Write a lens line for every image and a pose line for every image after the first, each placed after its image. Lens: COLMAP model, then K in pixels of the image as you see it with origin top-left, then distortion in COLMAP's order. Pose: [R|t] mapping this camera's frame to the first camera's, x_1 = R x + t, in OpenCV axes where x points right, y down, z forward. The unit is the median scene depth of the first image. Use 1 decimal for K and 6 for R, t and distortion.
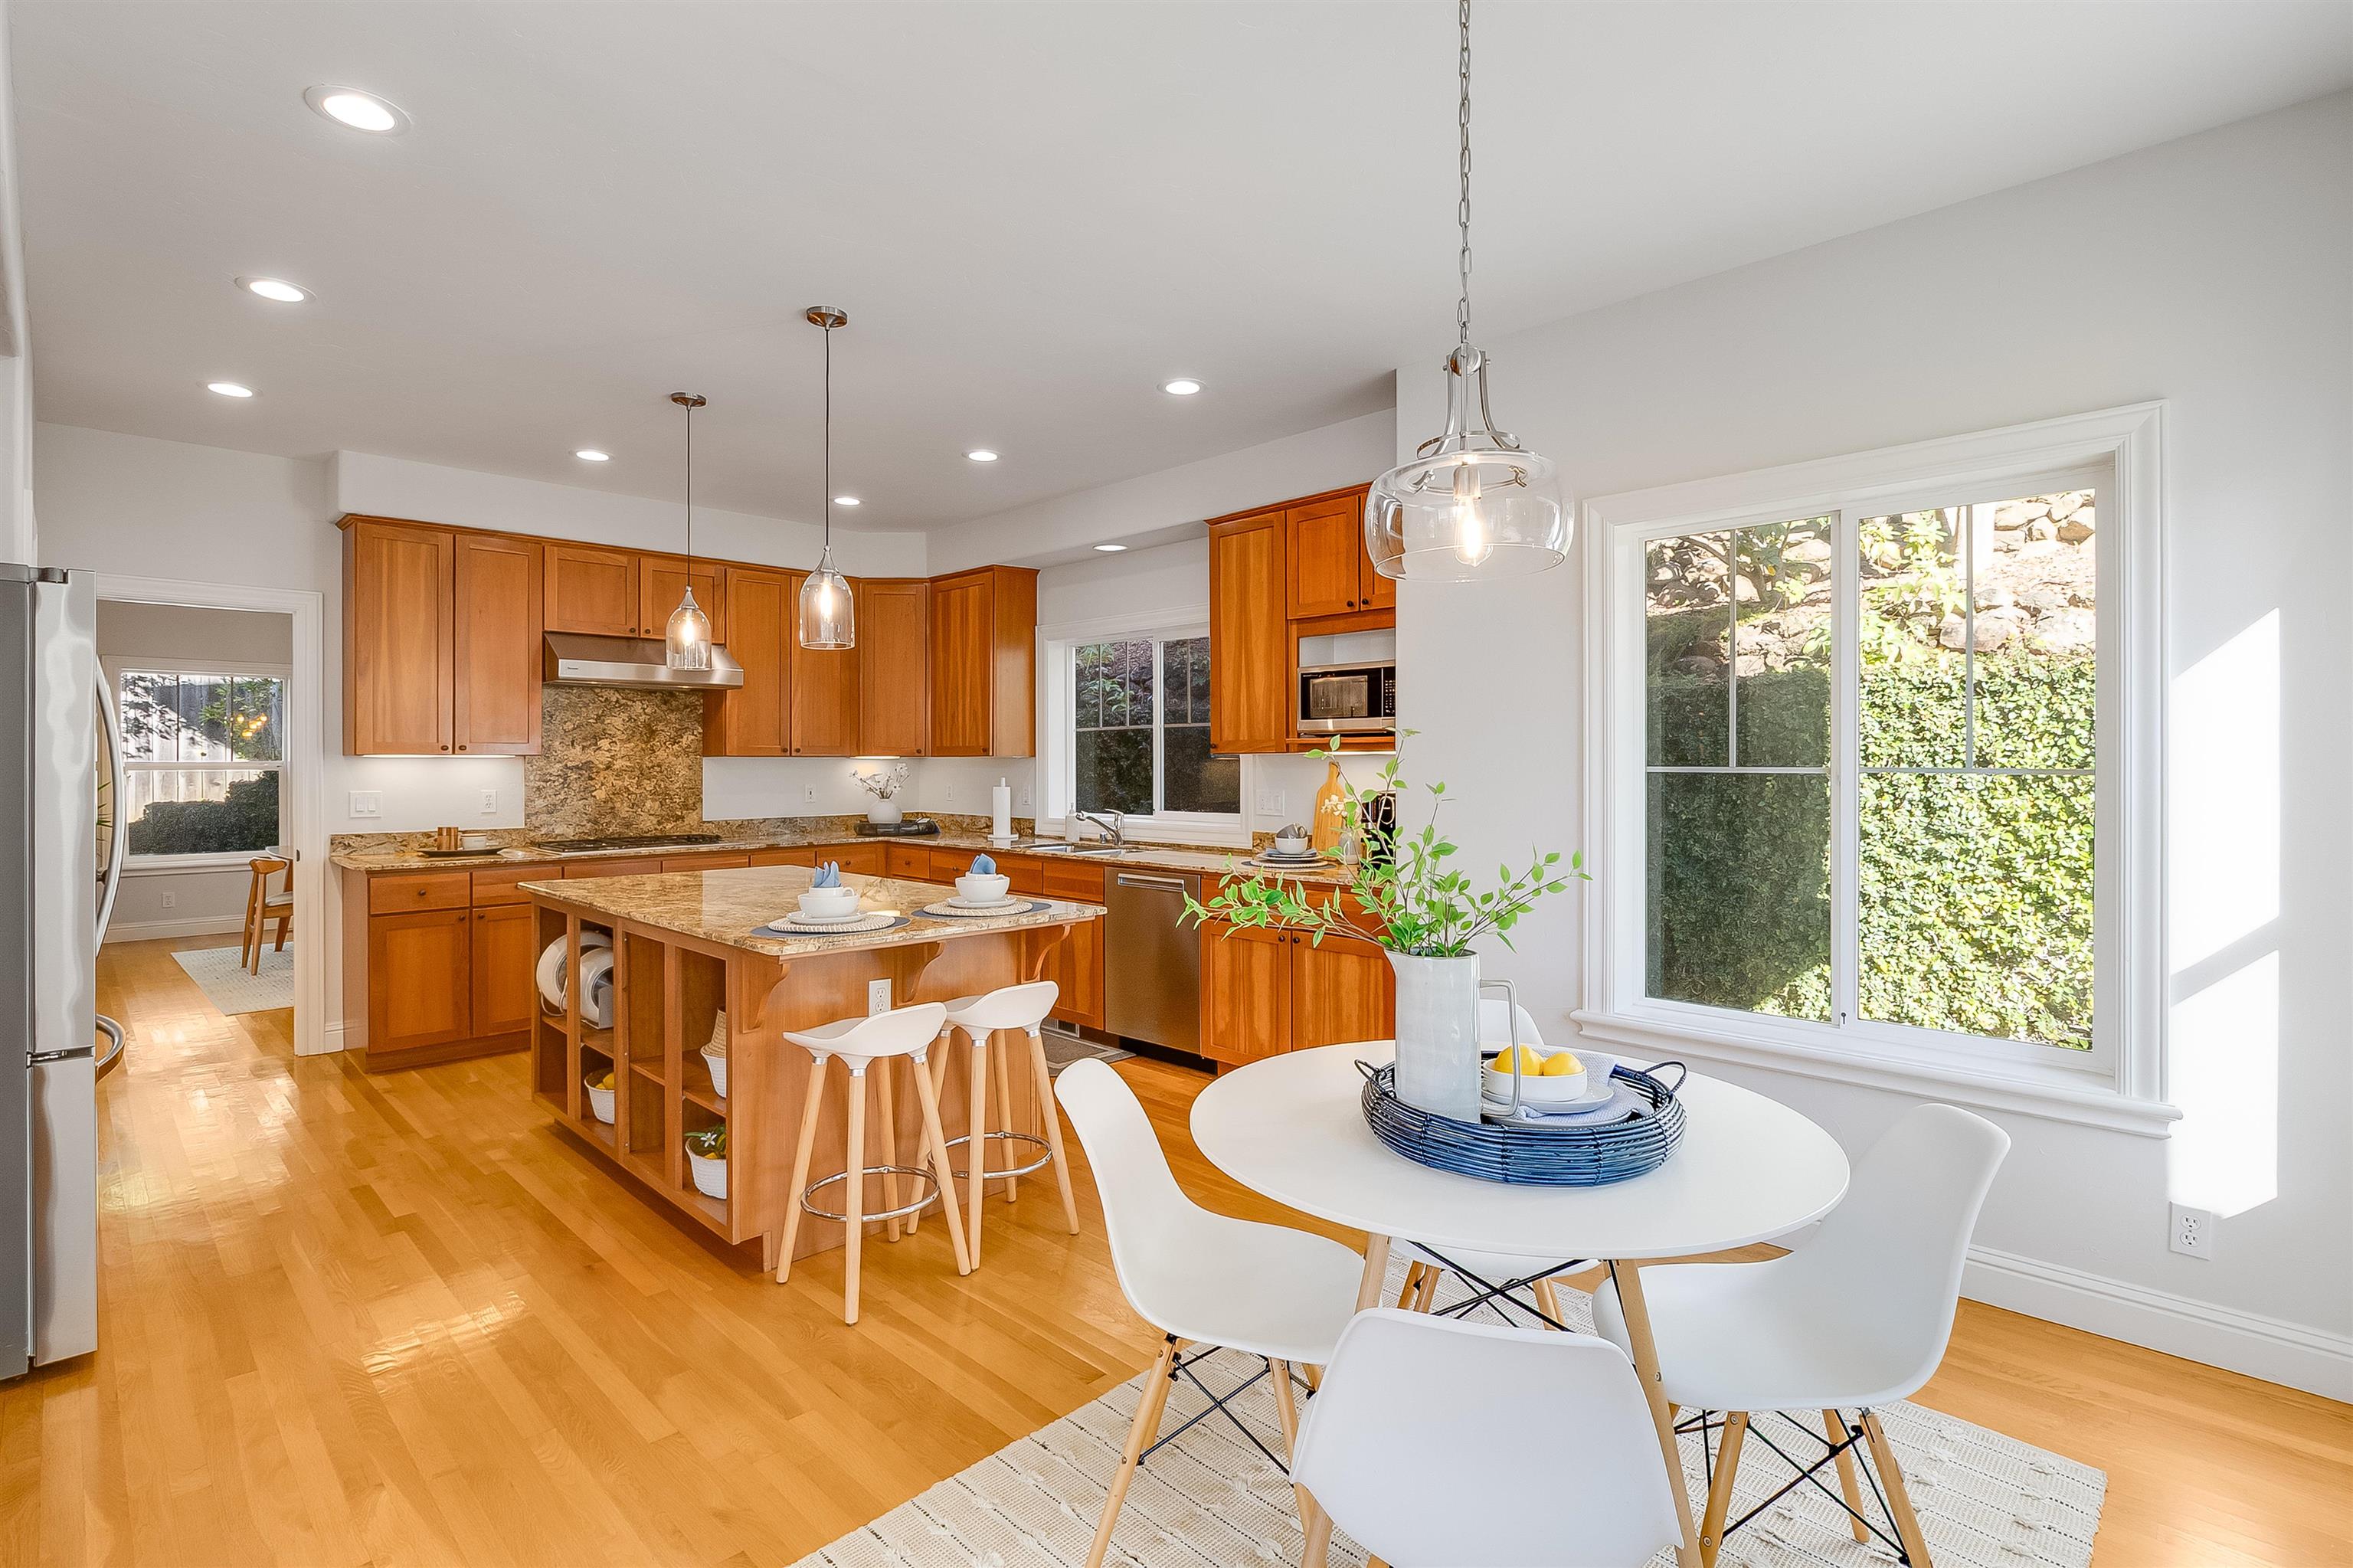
lens RADIAL K [[1100.4, 0, 1163.8], [0, 1100.4, 767.8], [0, 0, 1]] dist [0.006289, -0.003575]
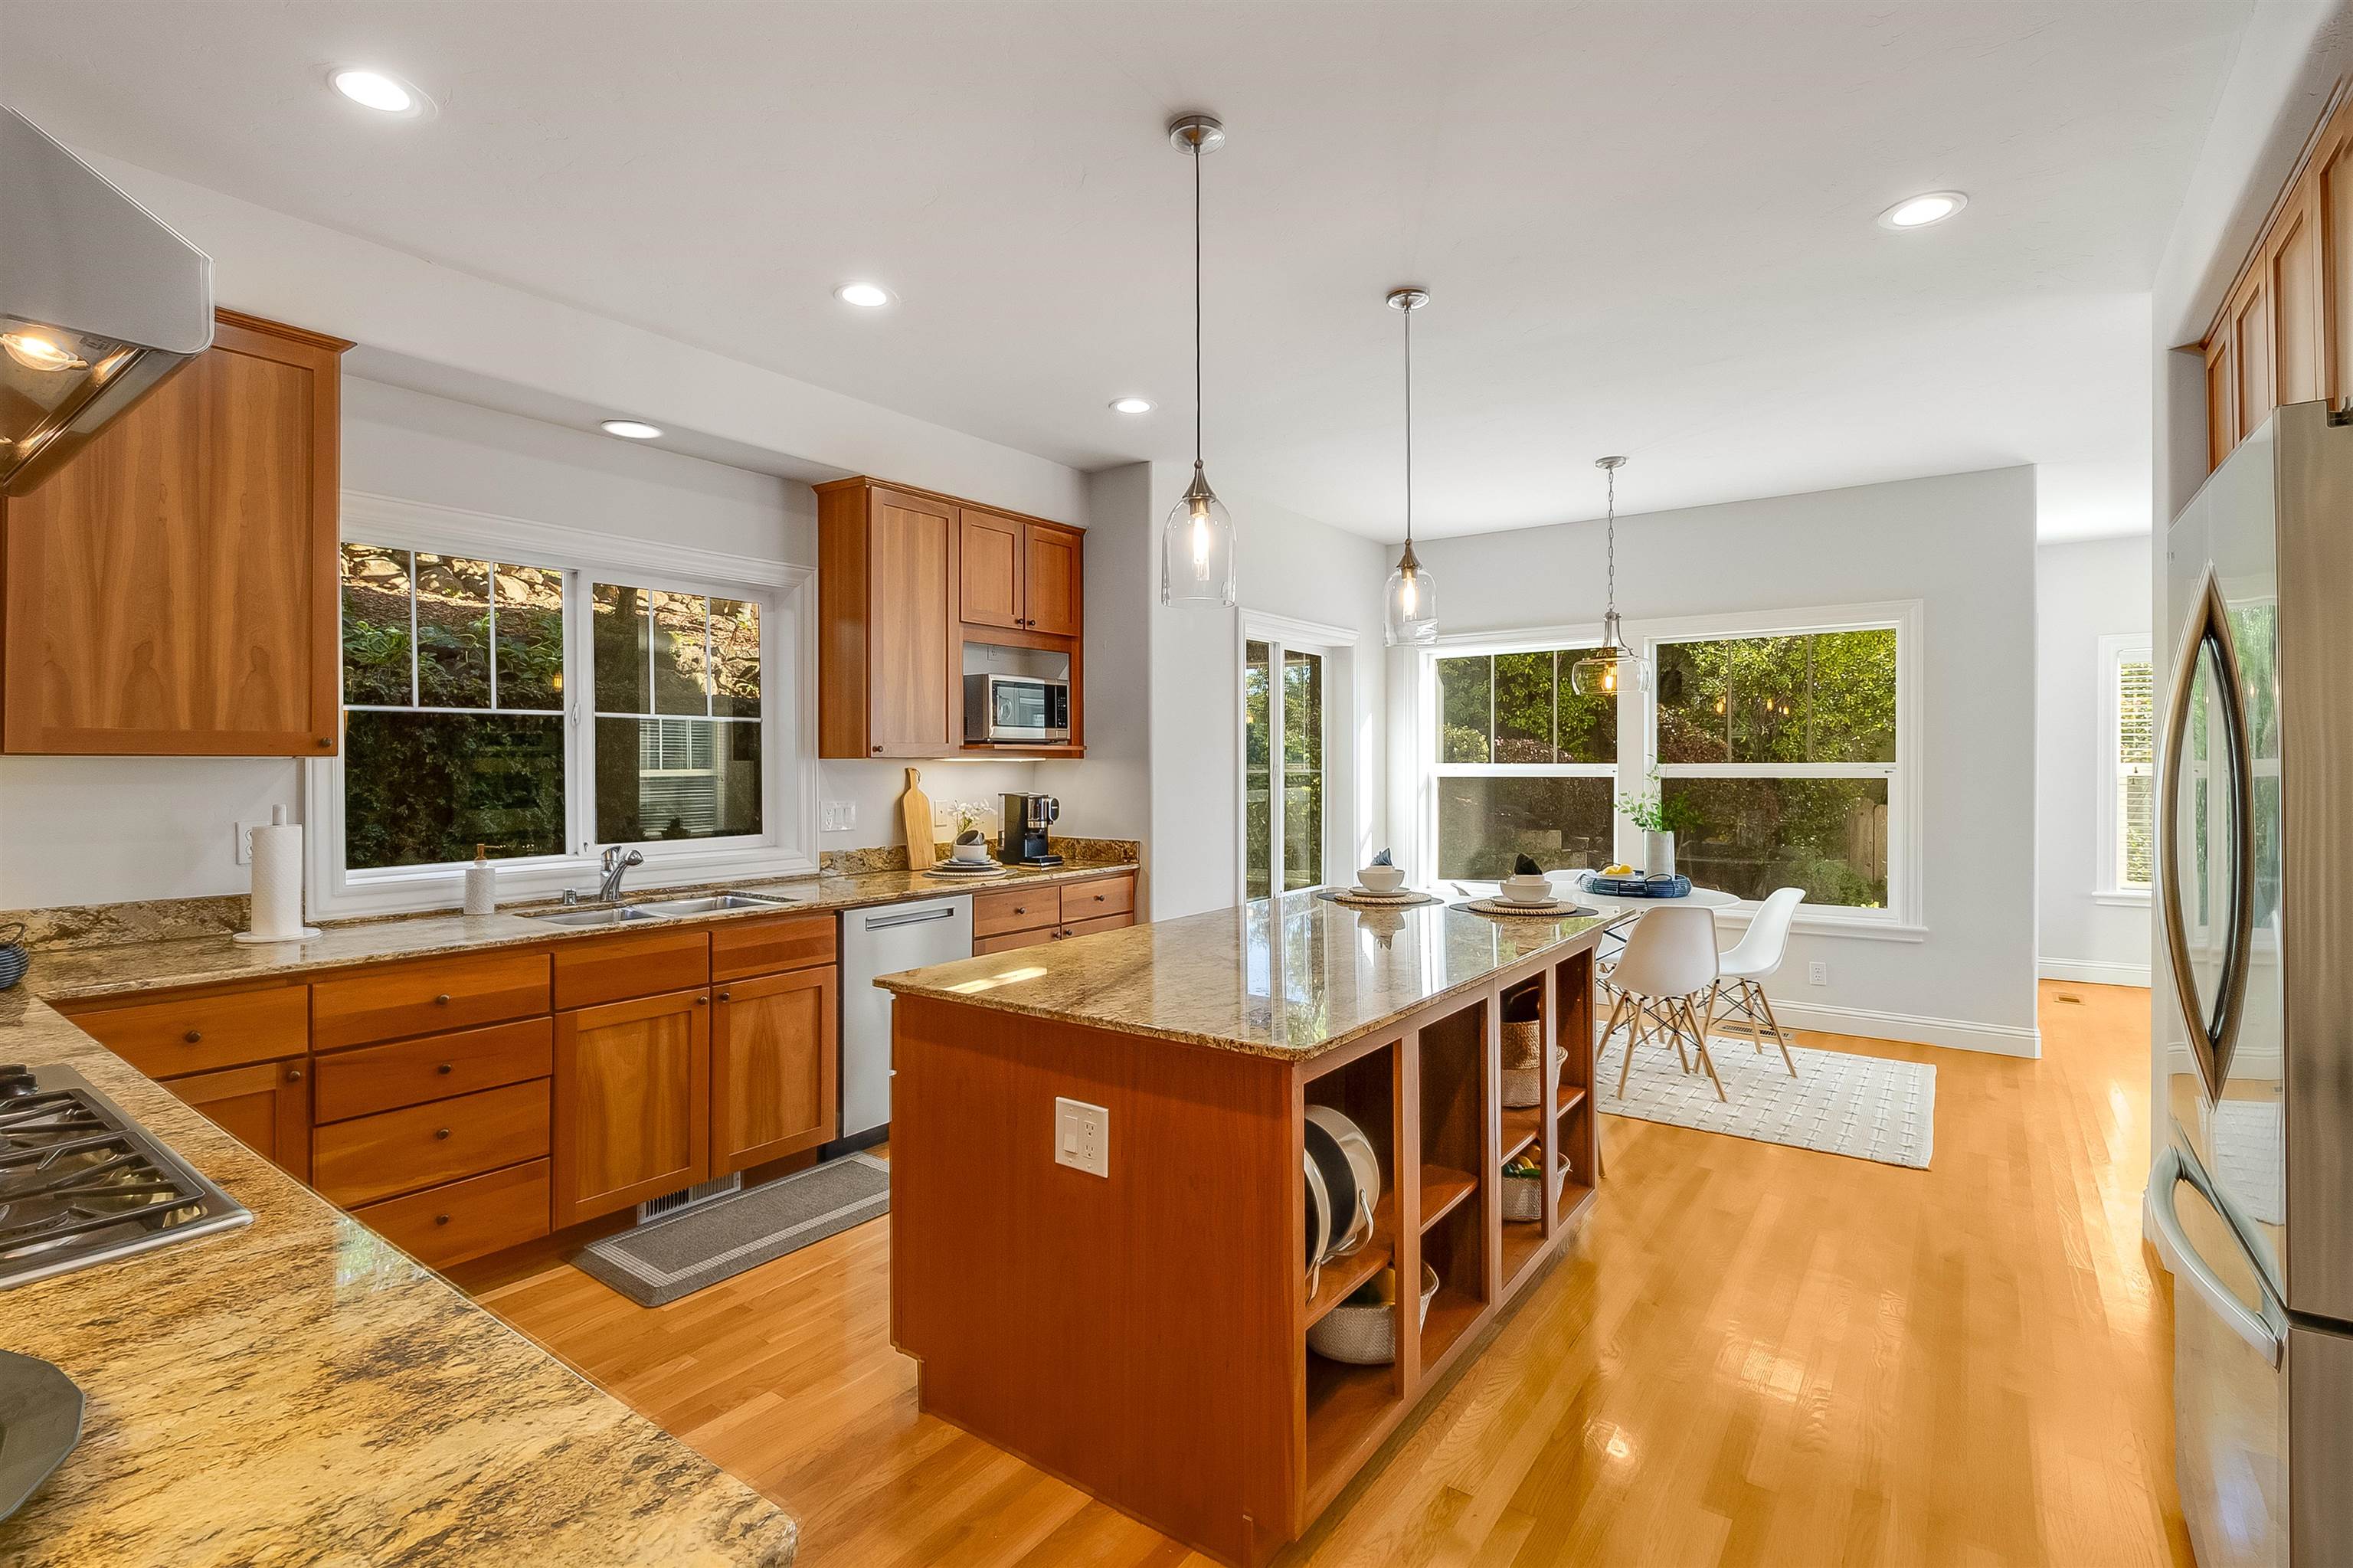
lens RADIAL K [[1100.4, 0, 1174.8], [0, 1100.4, 775.8], [0, 0, 1]] dist [0.006289, -0.003575]
pose [[-0.151975, -0.005365, 0.988370, -0.743522], [0.009070, 0.999936, 0.006822, -0.003010], [-0.988343, 0.010001, -0.151917, 0.817451]]
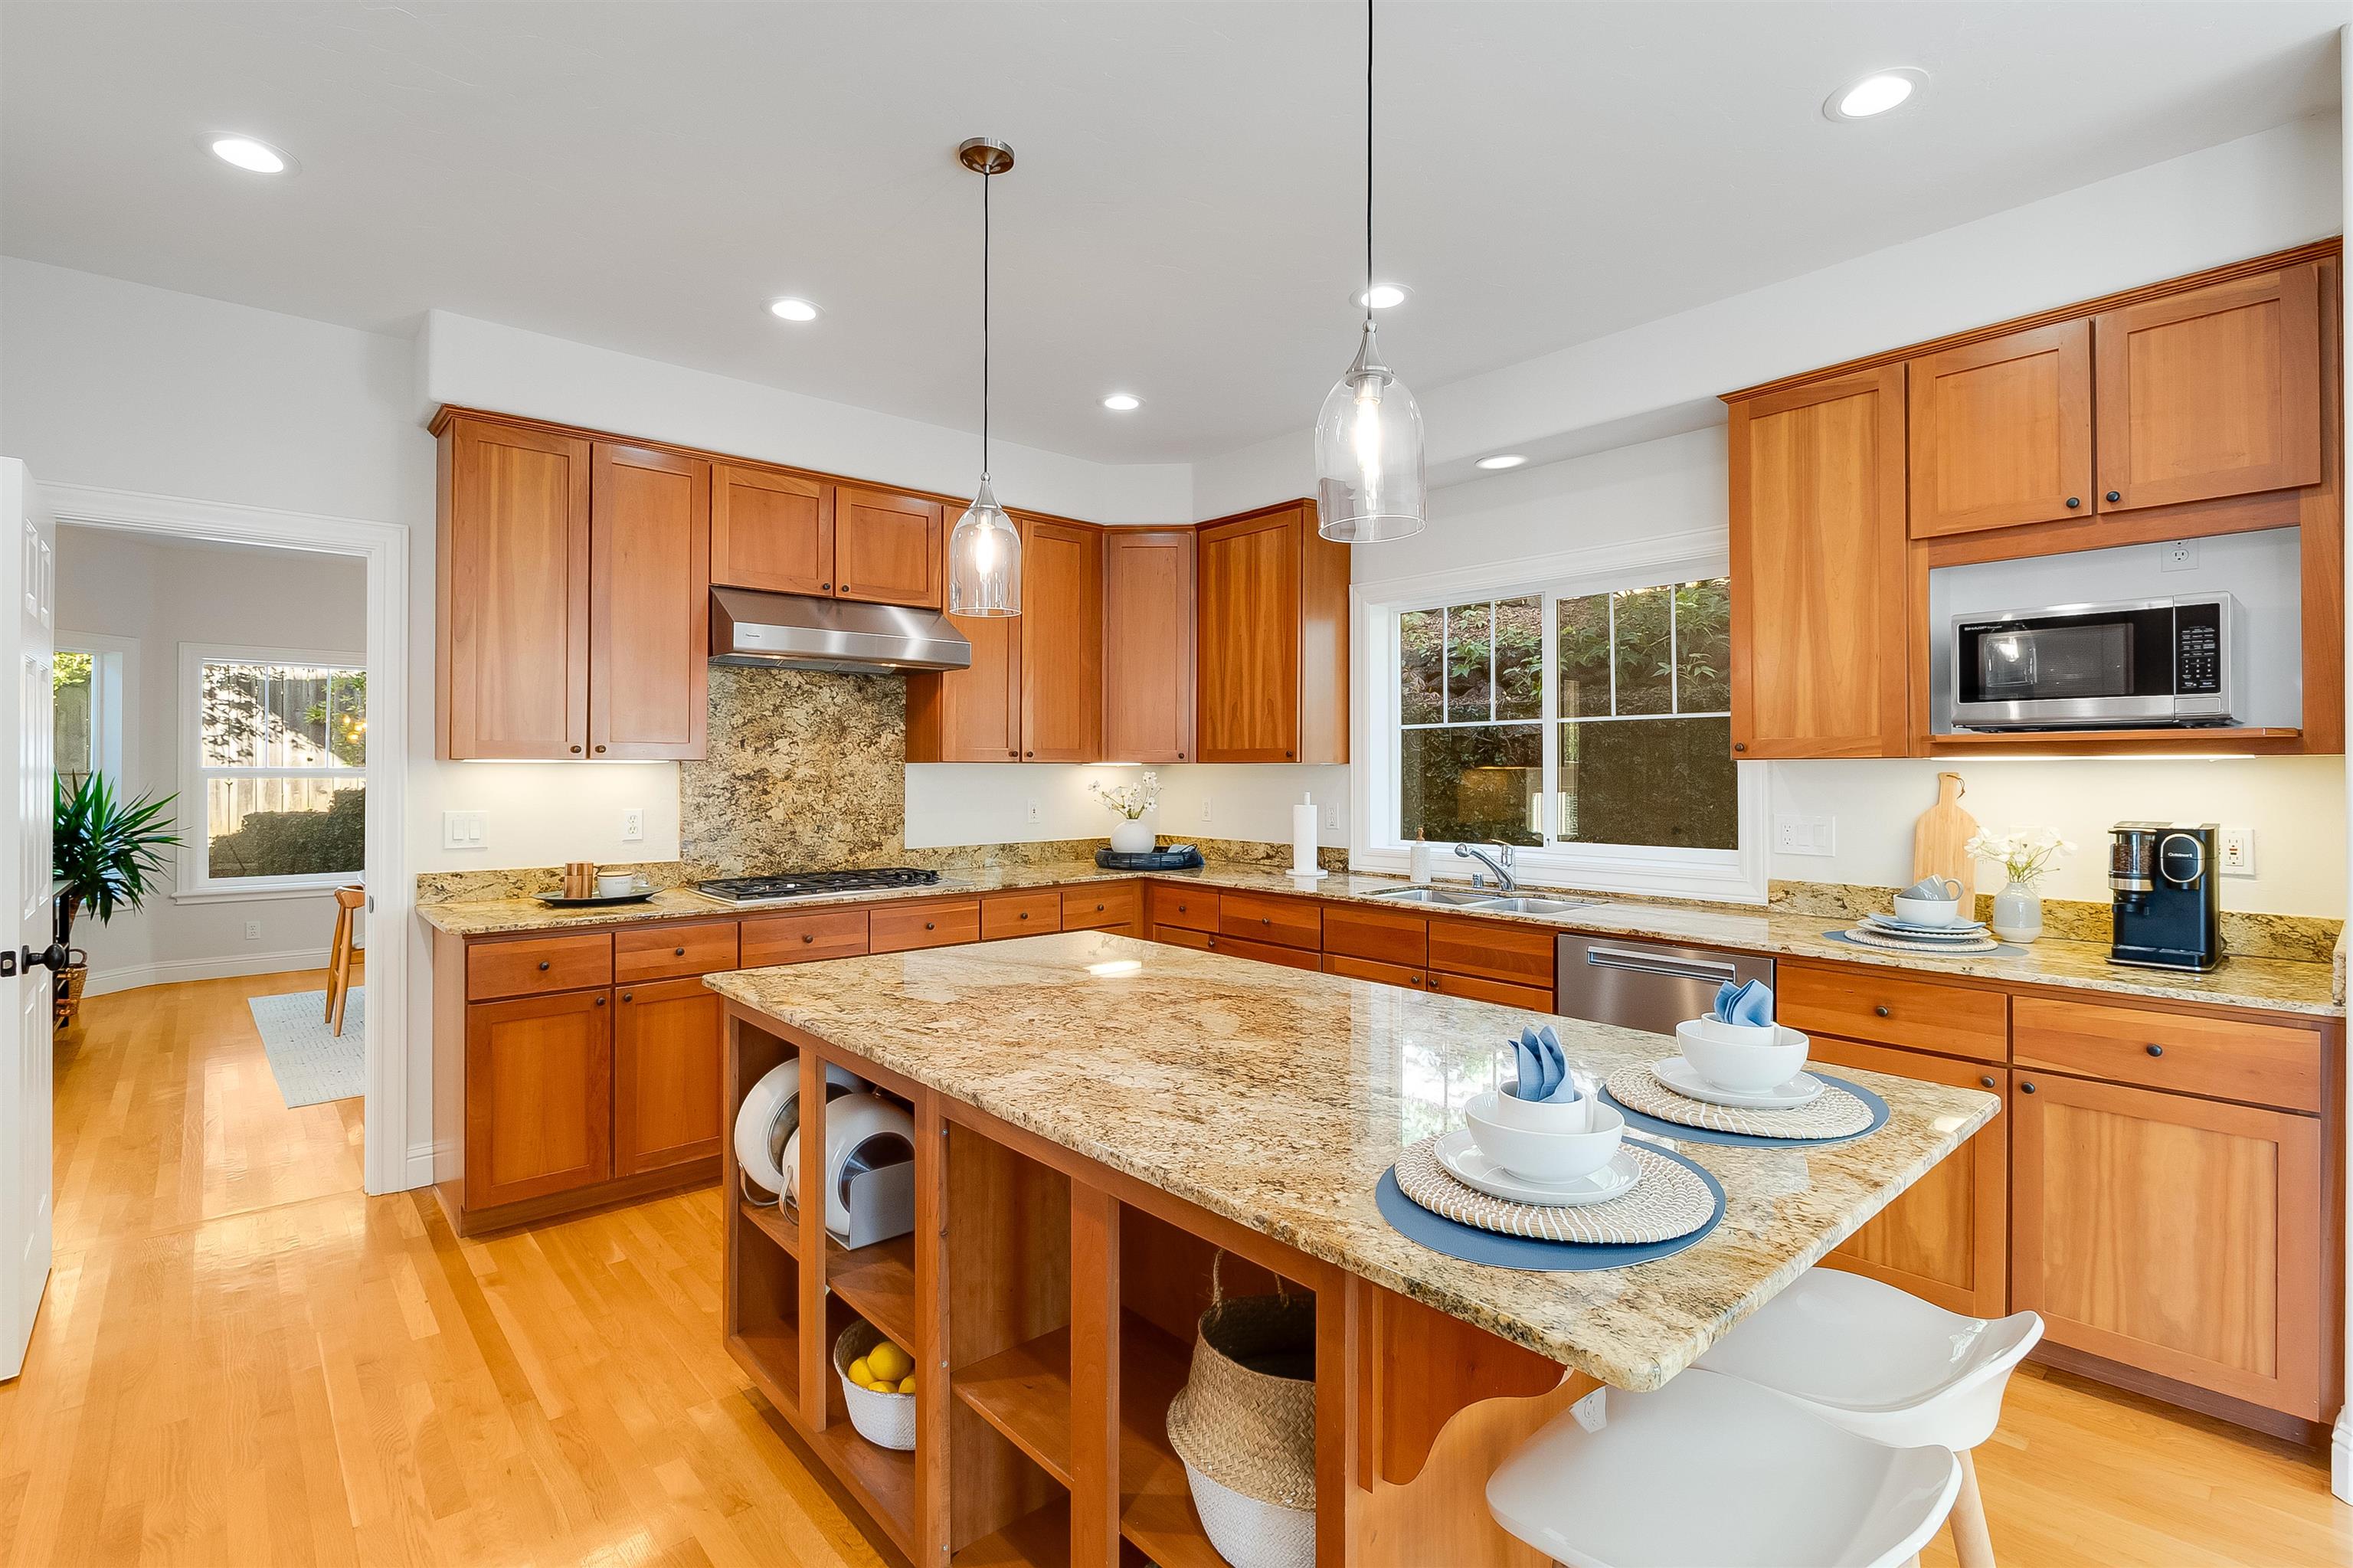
lens RADIAL K [[1100.4, 0, 1181.3], [0, 1100.4, 765.7], [0, 0, 1]] dist [0.006289, -0.003575]
pose [[0.998014, 0.002009, -0.062963, -0.213390], [-0.002534, 0.999963, -0.008250, -0.002902], [0.062944, 0.008393, 0.997982, 0.310241]]
